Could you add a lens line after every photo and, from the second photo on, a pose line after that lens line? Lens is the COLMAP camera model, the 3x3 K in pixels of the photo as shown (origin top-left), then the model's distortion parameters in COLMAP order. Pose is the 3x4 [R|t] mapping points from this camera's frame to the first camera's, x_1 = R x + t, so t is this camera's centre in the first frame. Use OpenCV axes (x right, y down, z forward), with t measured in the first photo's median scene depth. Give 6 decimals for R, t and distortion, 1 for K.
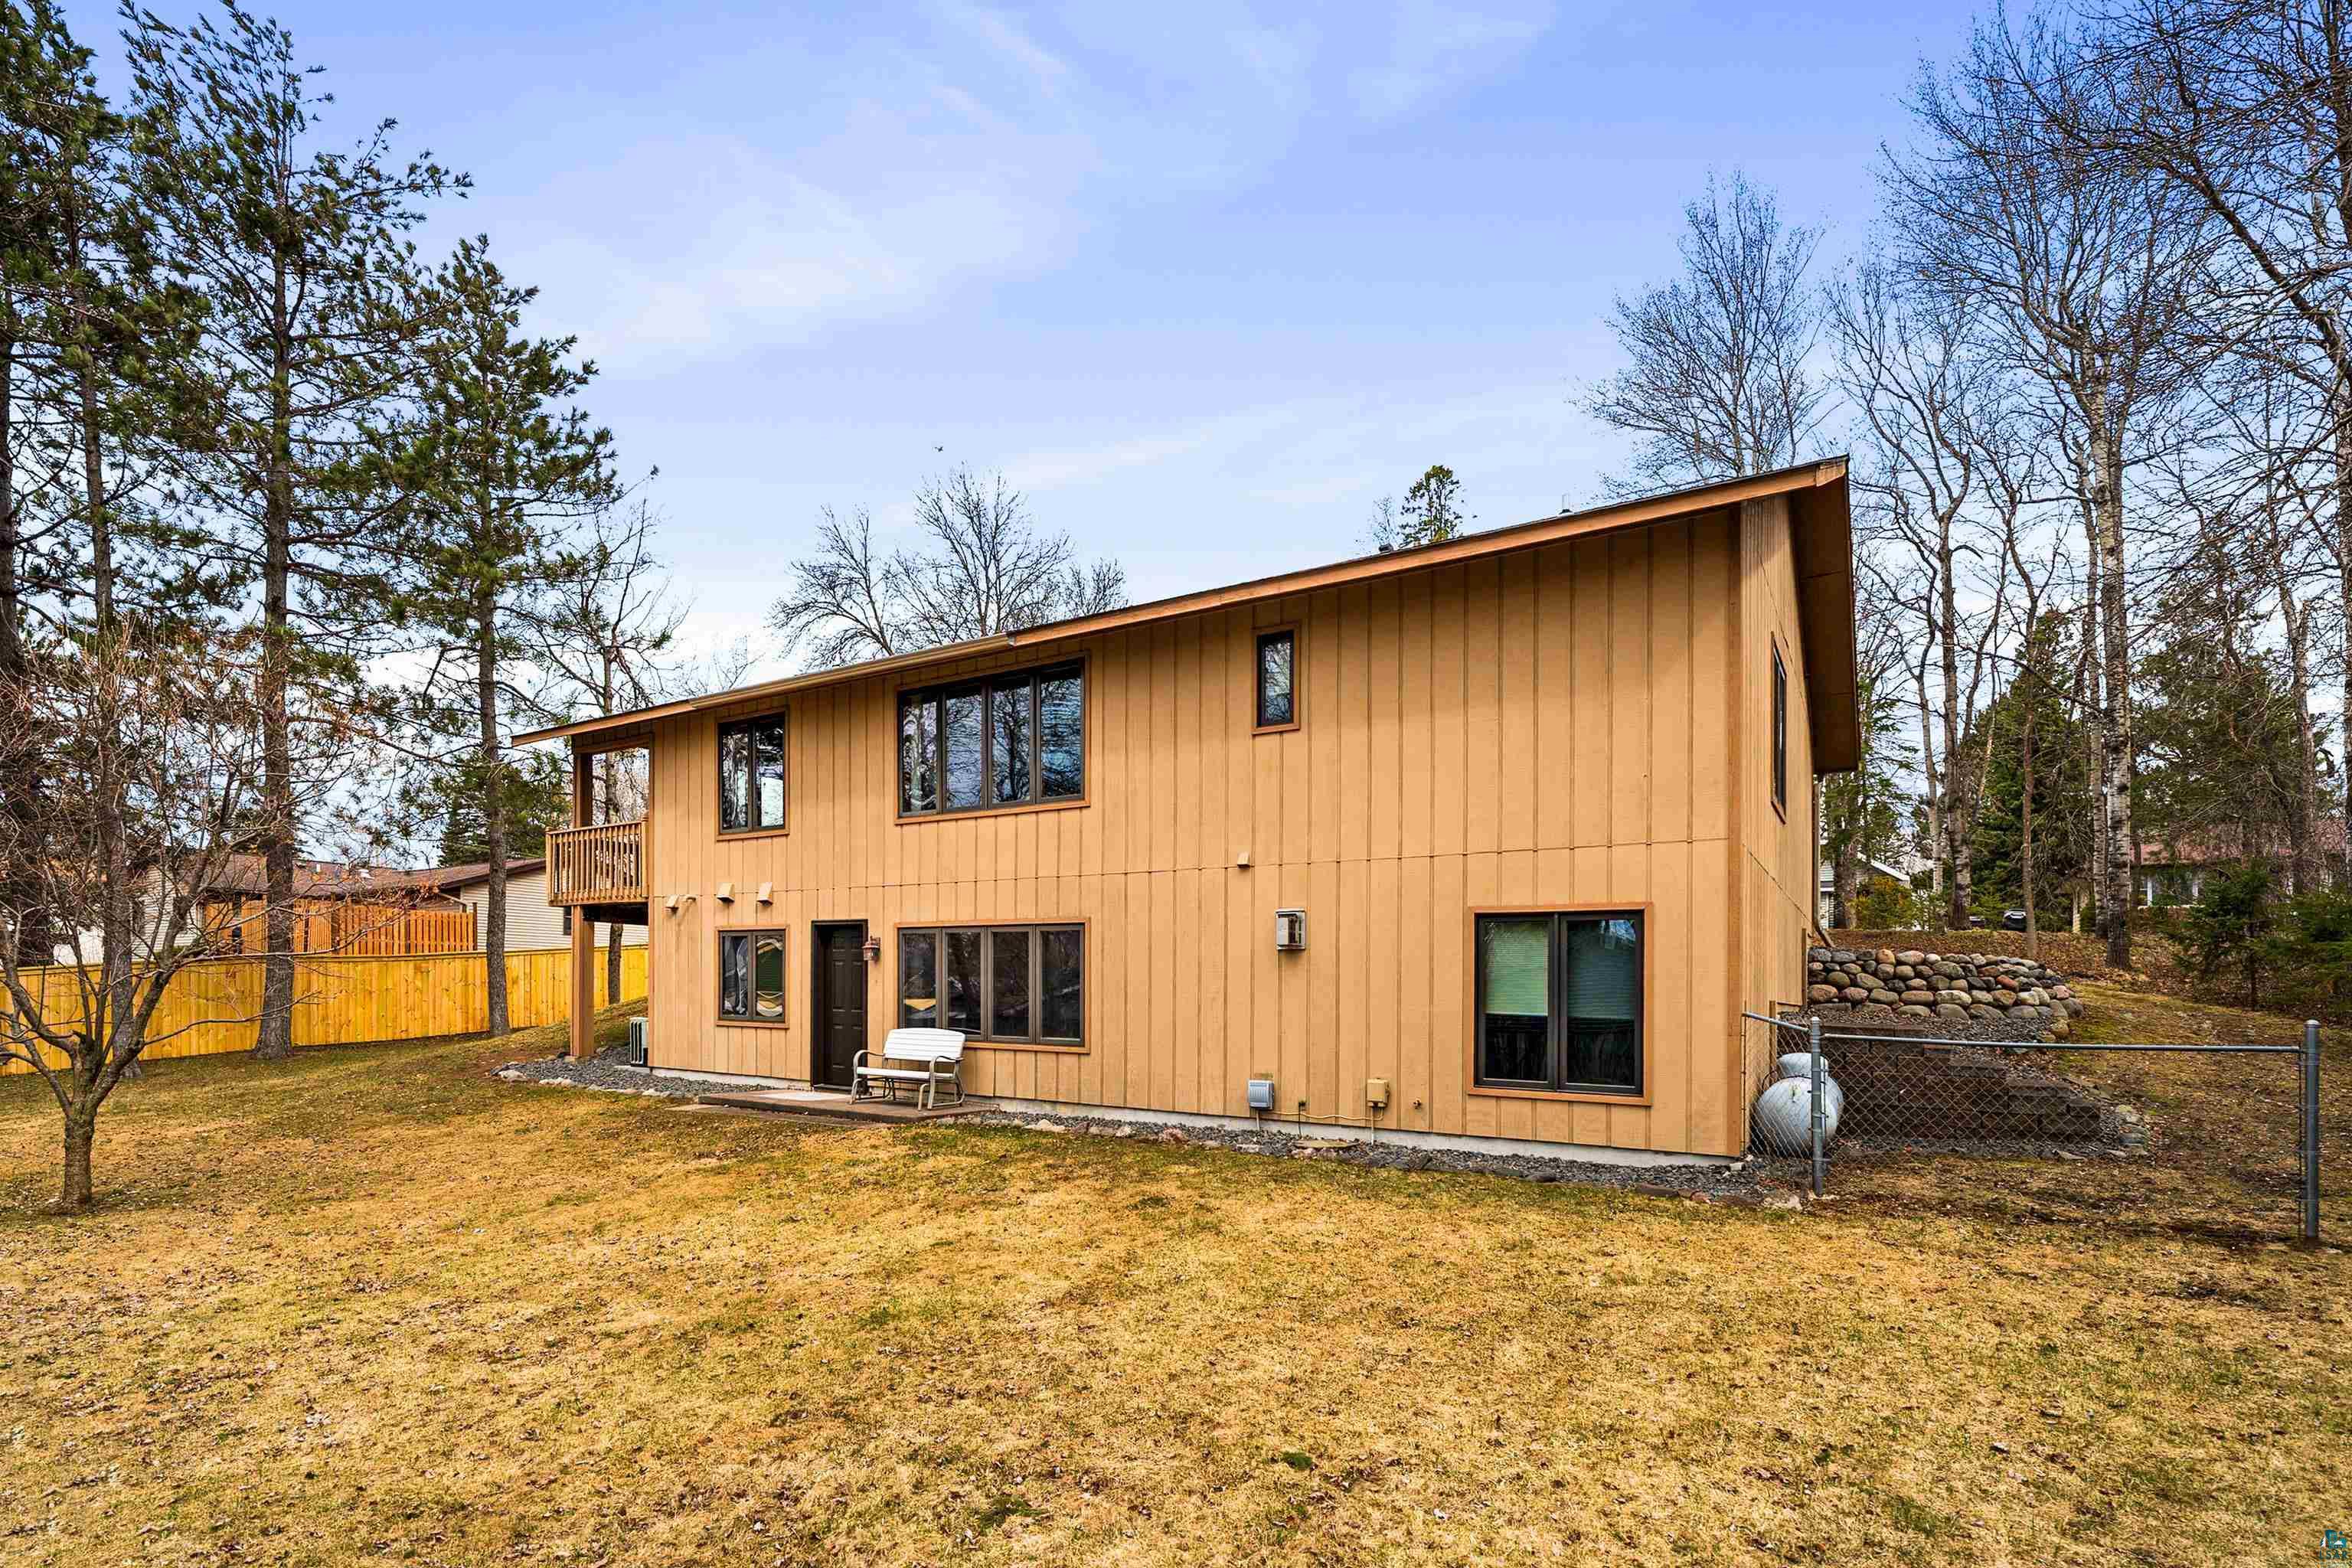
lens RADIAL K [[1228.7, 0, 1168.6], [0, 1228.7, 963.3], [0, 0, 1]] dist [-0.003725, -0.000948]
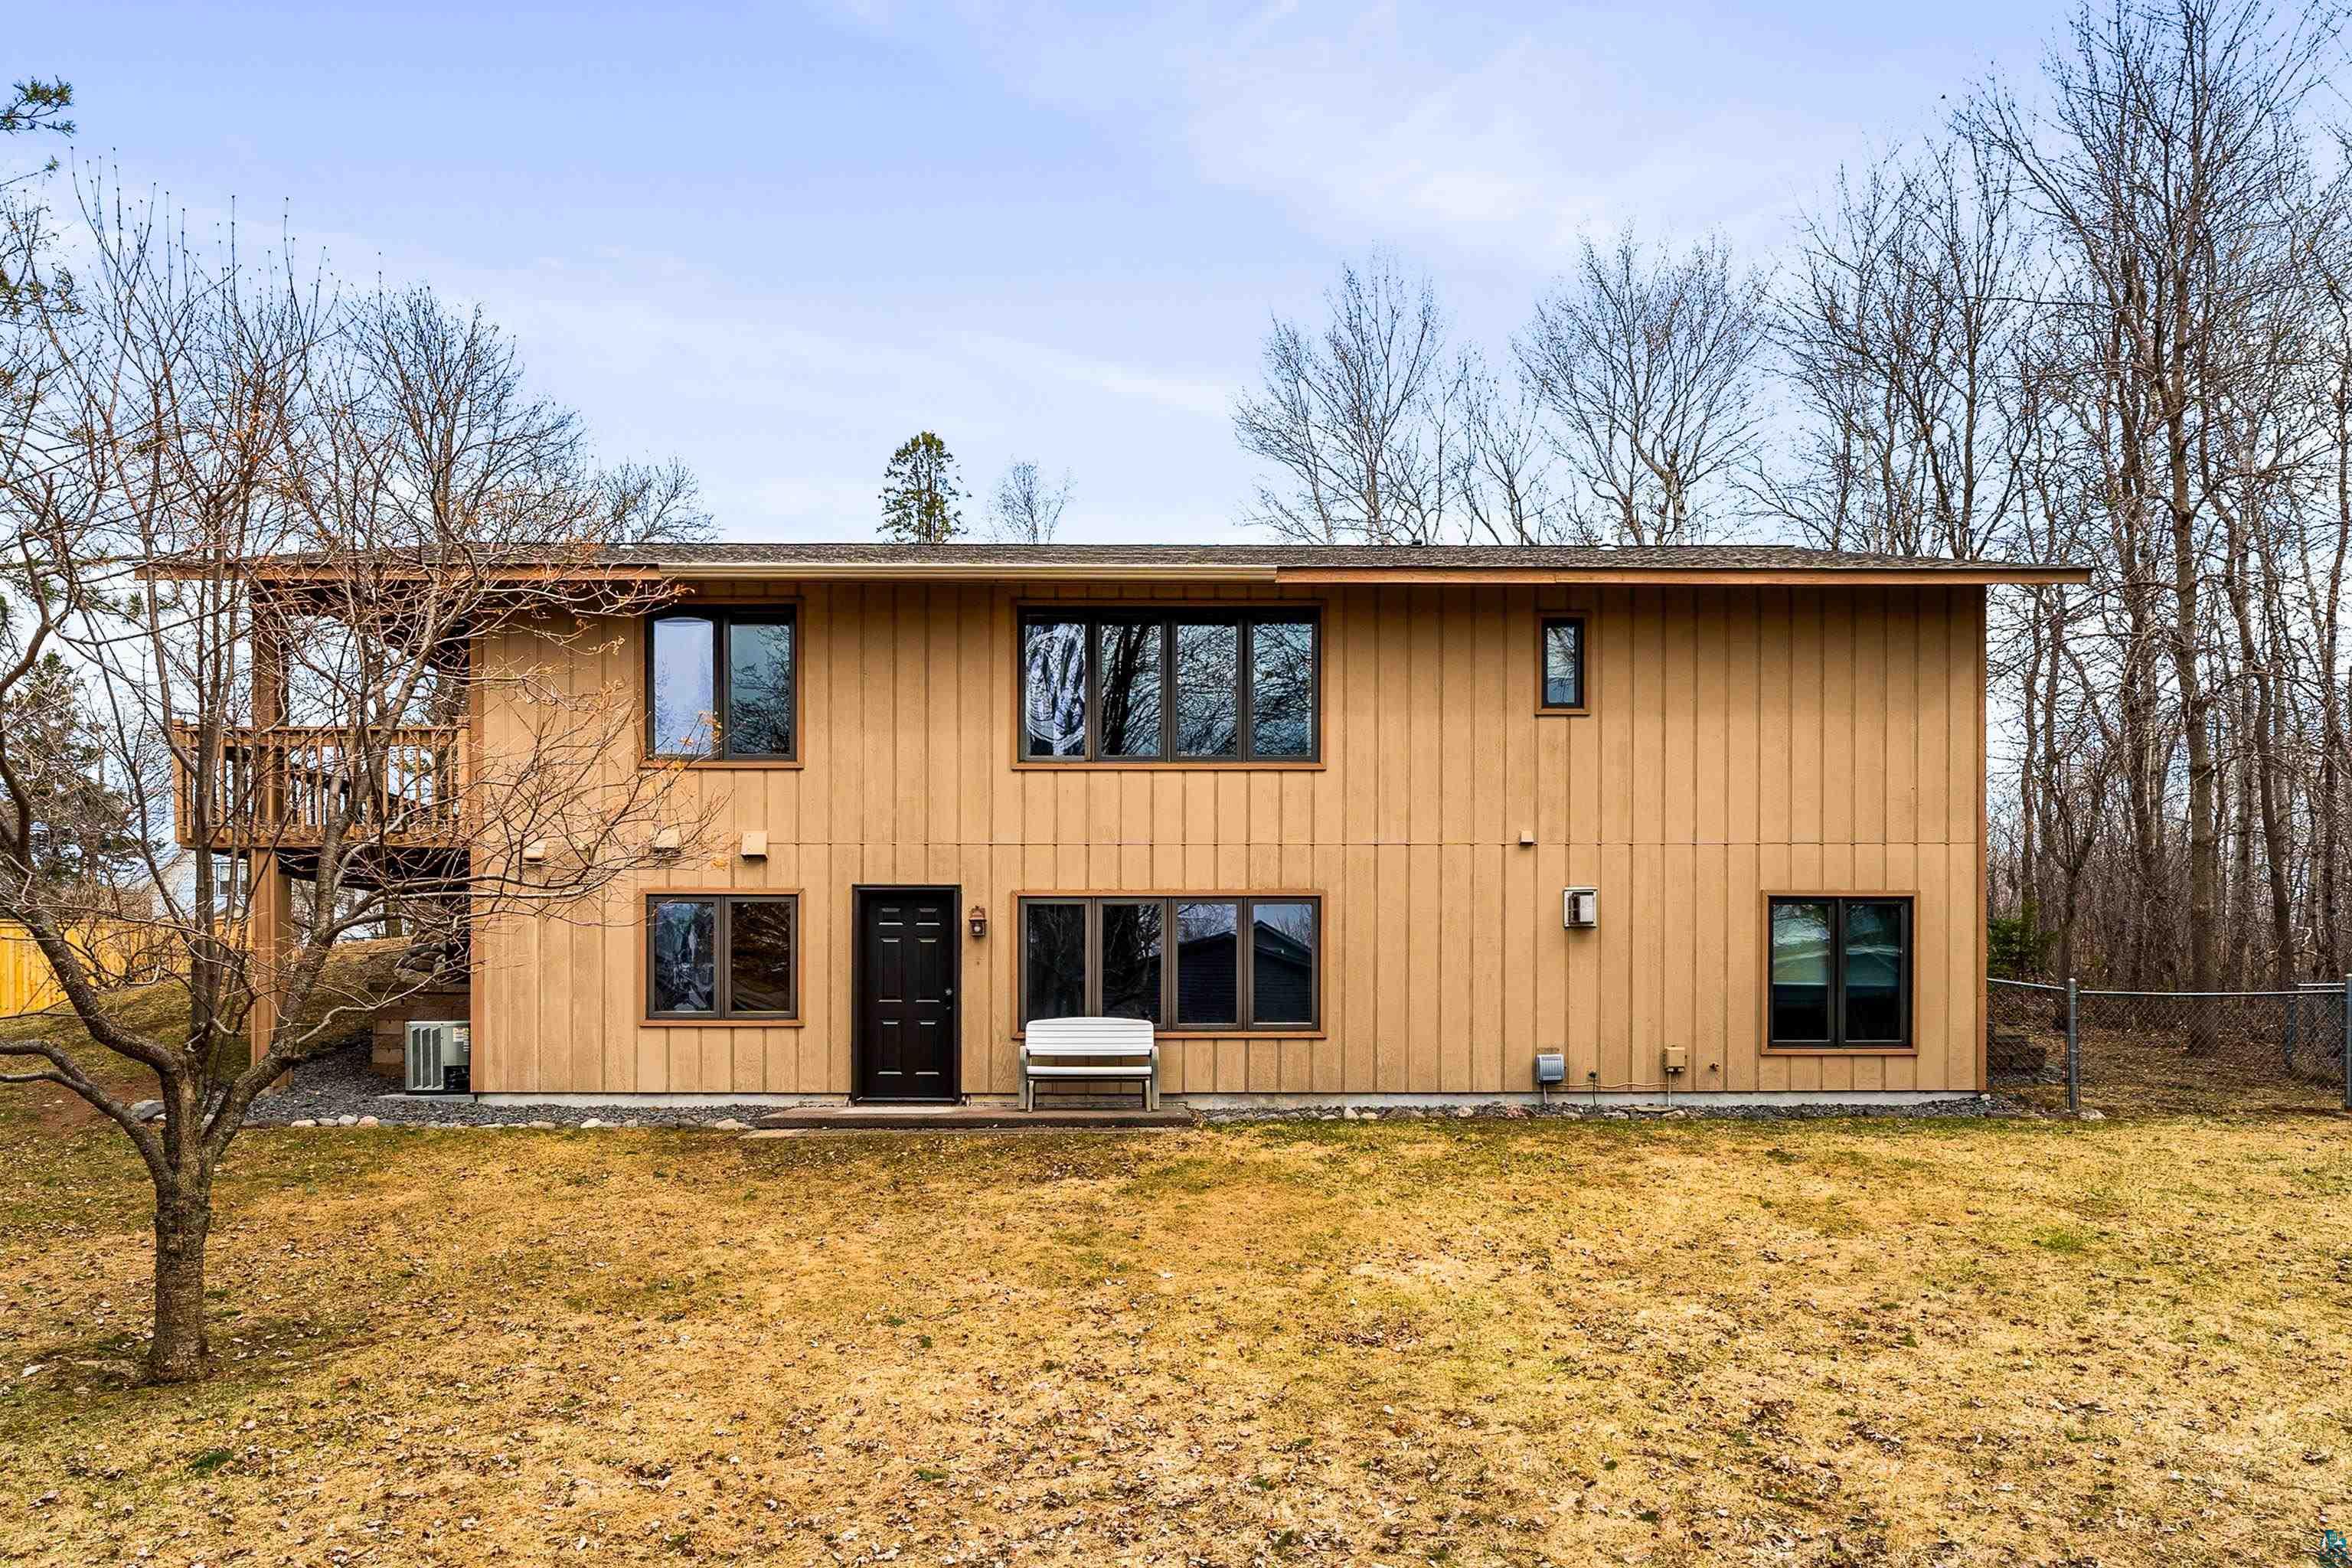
lens RADIAL K [[1228.7, 0, 1168.6], [0, 1228.7, 963.3], [0, 0, 1]] dist [-0.003725, -0.000948]
pose [[0.815288, -0.008733, 0.578990, -0.646793], [0.000117, 0.999889, 0.014916, 0.003176], [-0.579056, -0.012092, 0.815198, 0.293516]]
